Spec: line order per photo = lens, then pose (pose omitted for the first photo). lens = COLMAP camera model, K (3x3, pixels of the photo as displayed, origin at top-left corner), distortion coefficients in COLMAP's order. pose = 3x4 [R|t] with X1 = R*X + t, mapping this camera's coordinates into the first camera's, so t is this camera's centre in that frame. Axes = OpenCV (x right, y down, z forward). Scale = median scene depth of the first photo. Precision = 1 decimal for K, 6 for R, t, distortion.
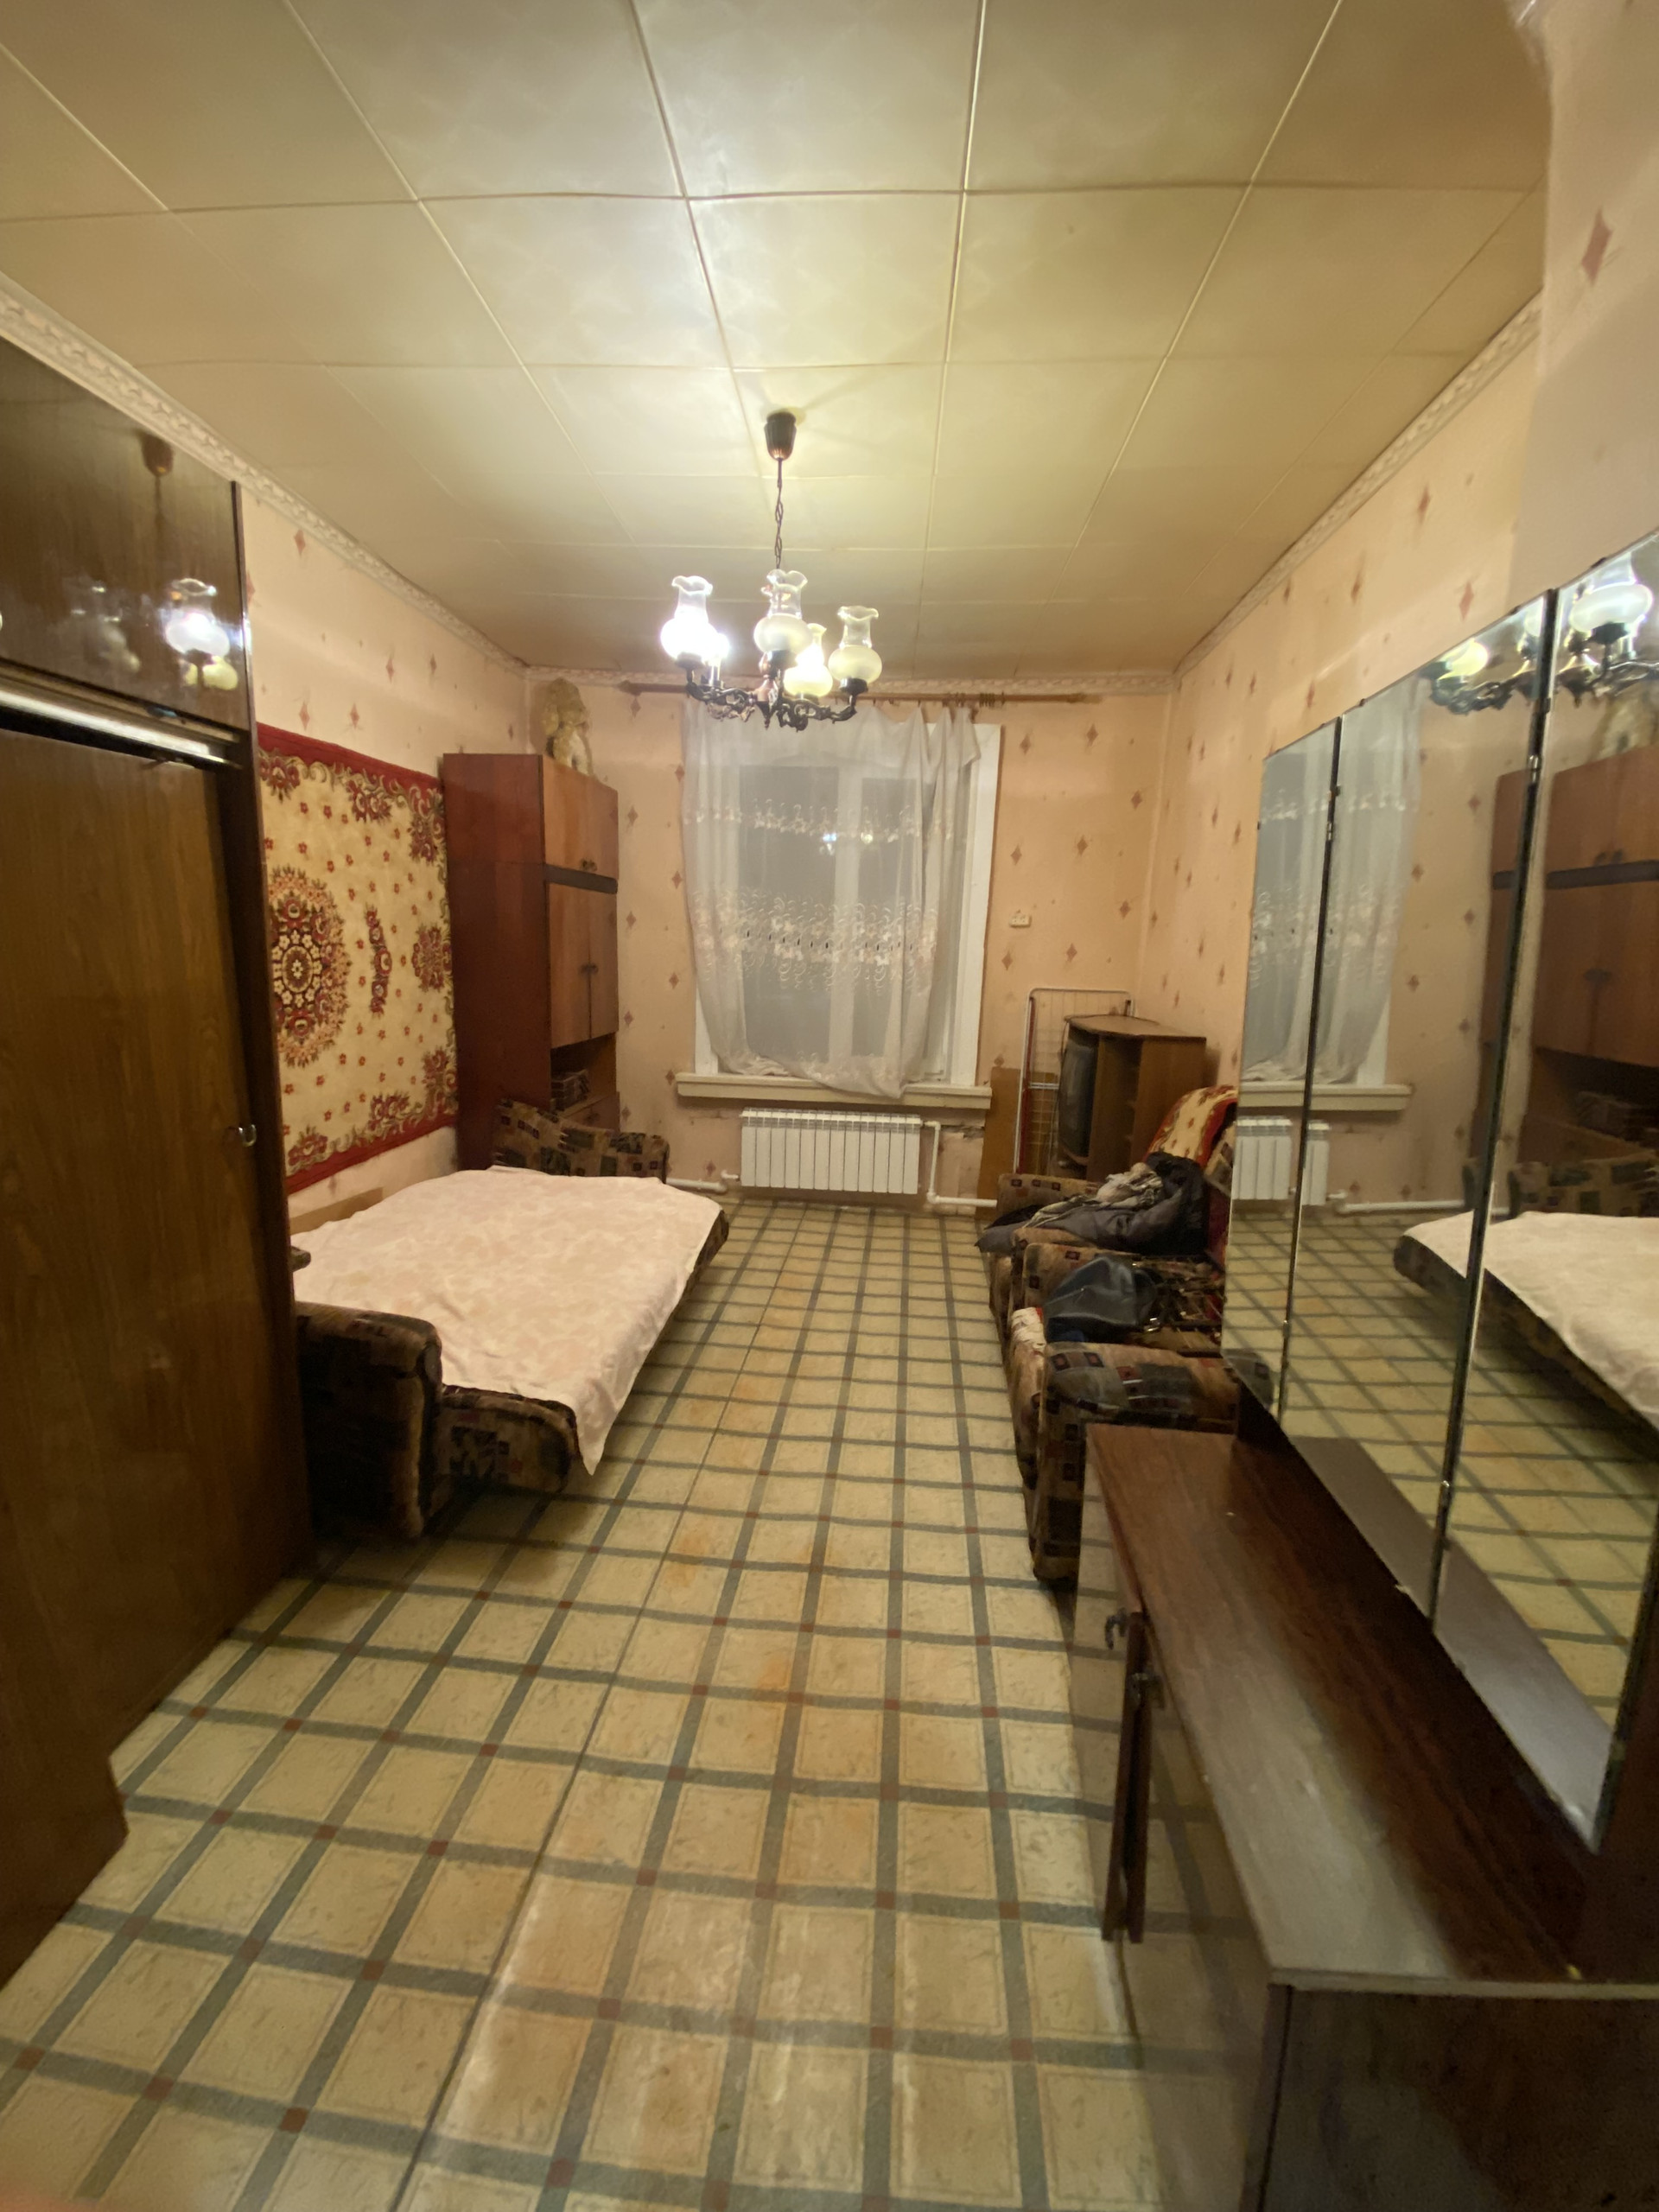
lens RADIAL K [[895.3, 0, 829.5], [0, 895.3, 1106.0], [0, 0, 1]] dist [0.085855, -0.048256]
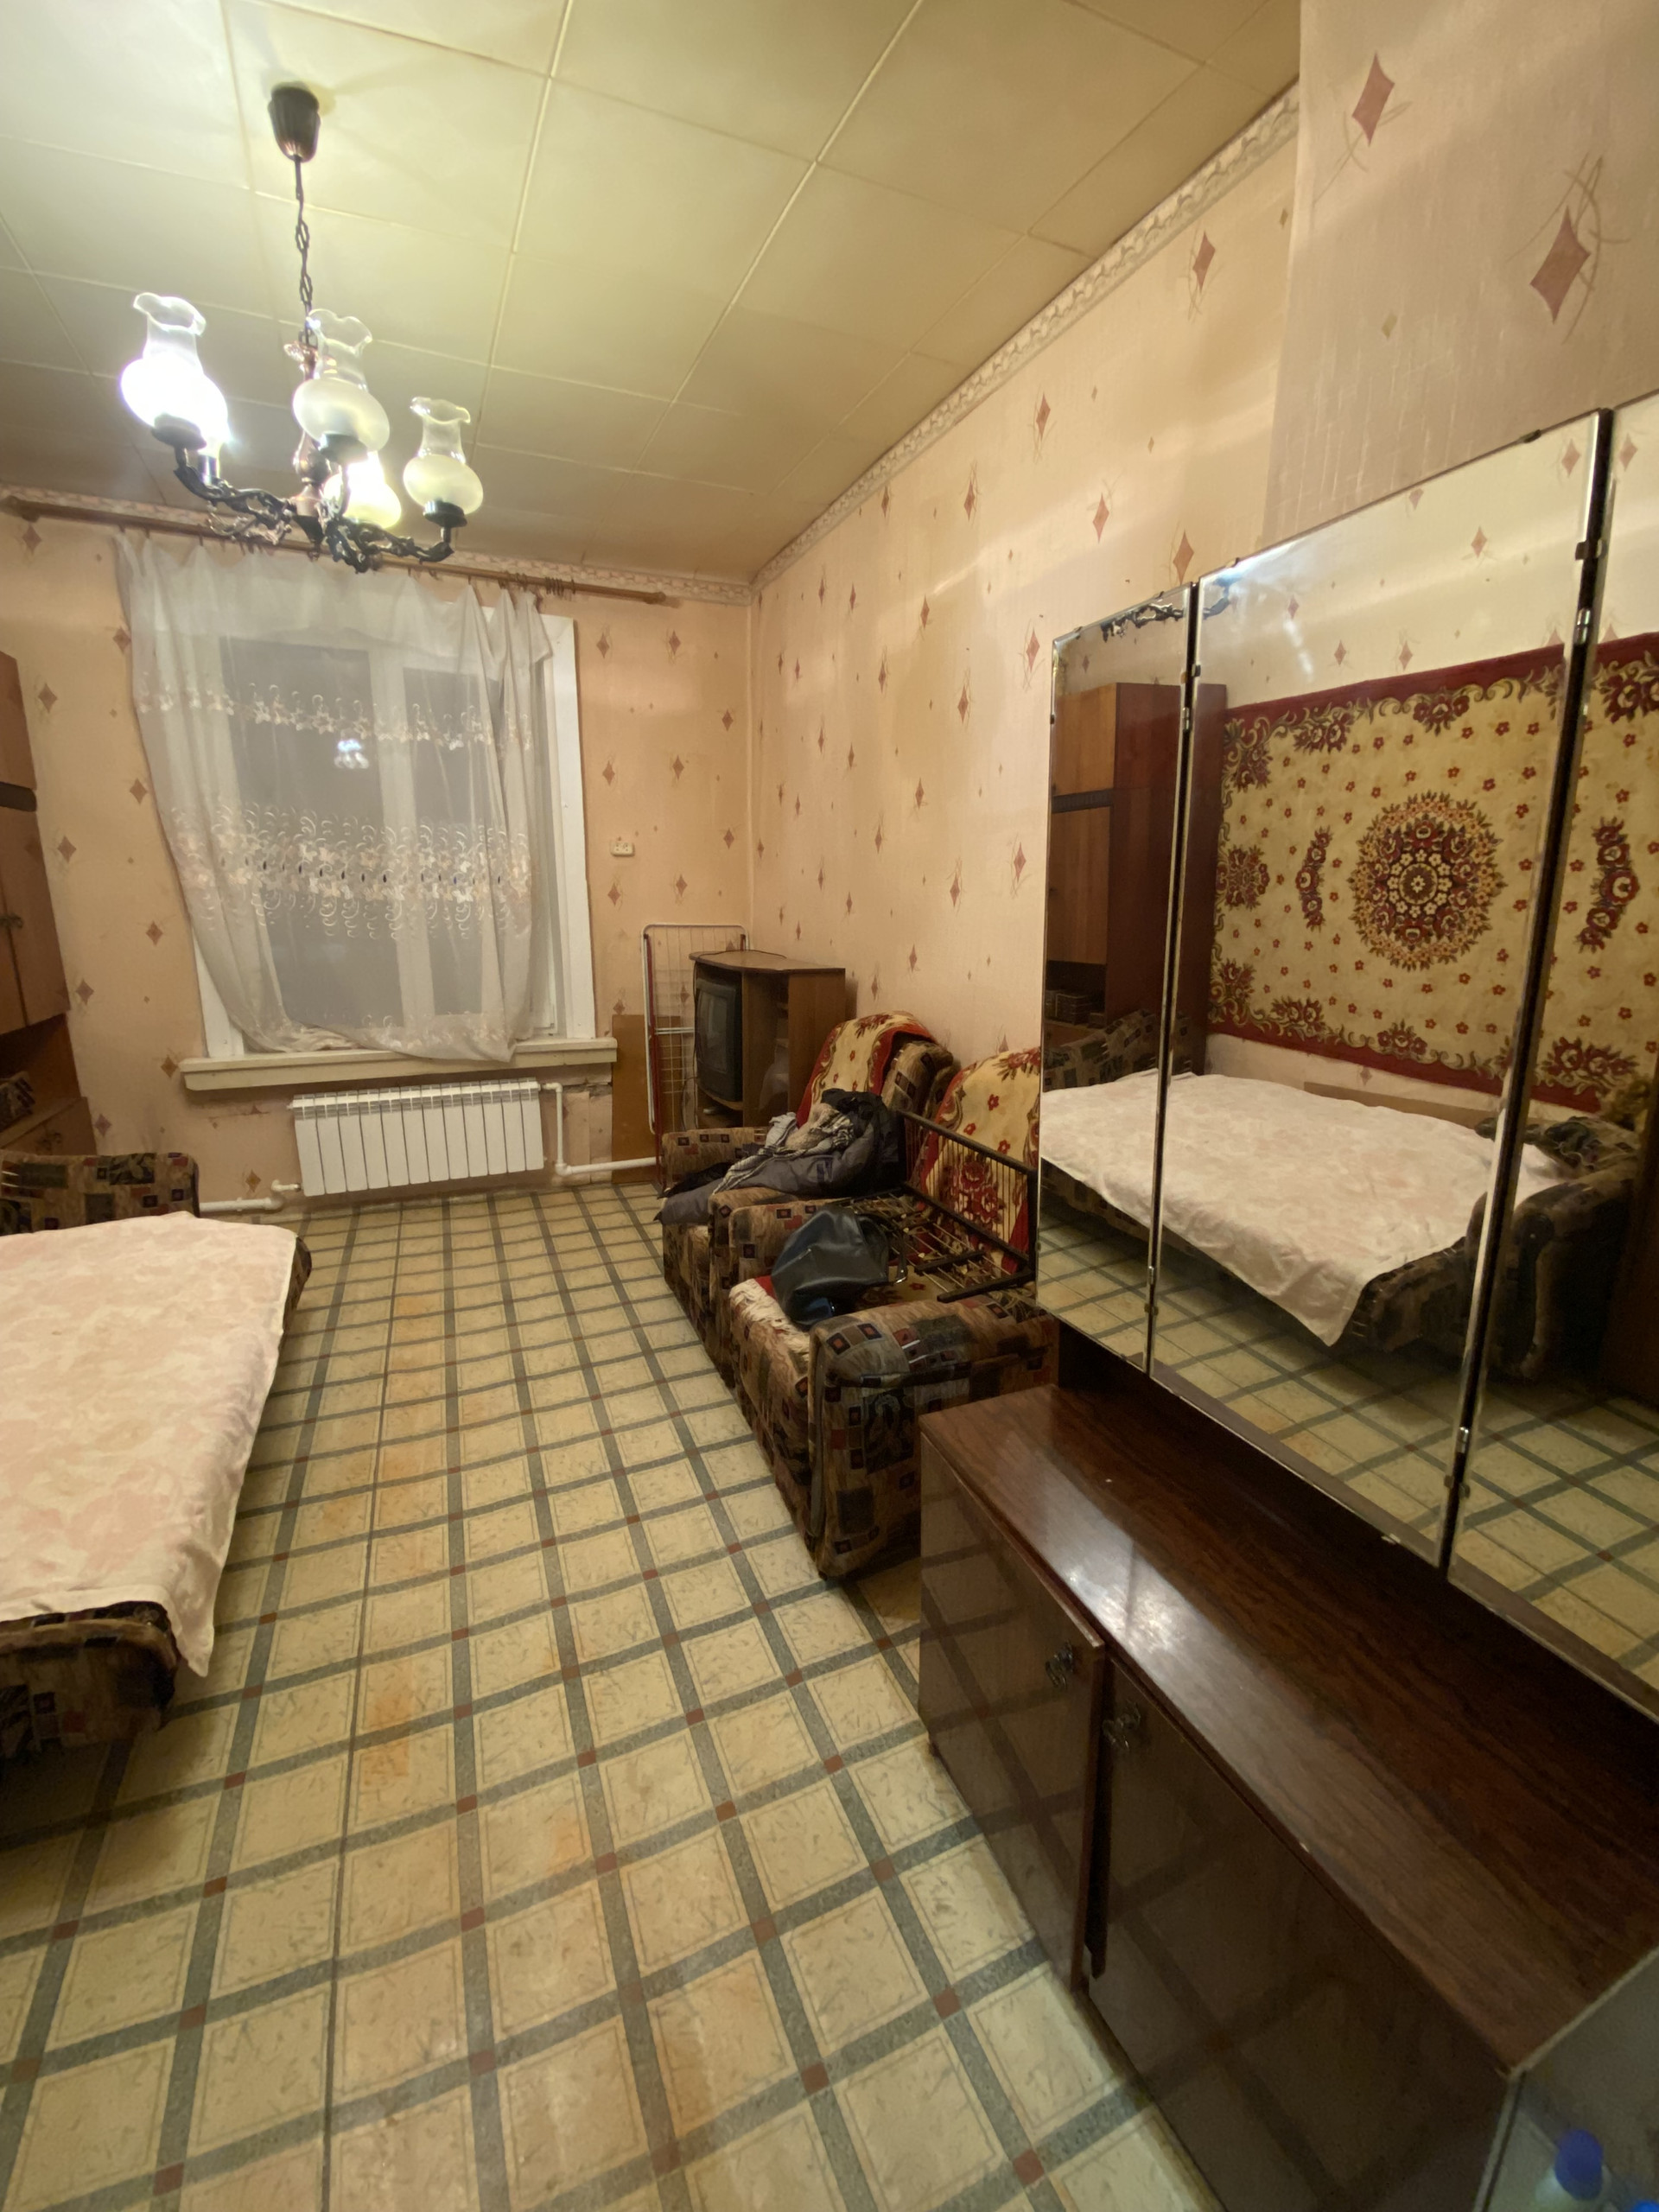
lens RADIAL K [[908.6, 0, 831.4], [0, 908.6, 1100.9], [0, 0, 1]] dist [0.048009, -0.032807]
pose [[0.880615, -0.133938, 0.454508, -0.062601], [0.107472, 0.990678, 0.083711, -0.013410], [-0.461483, -0.024870, 0.886800, 0.113898]]
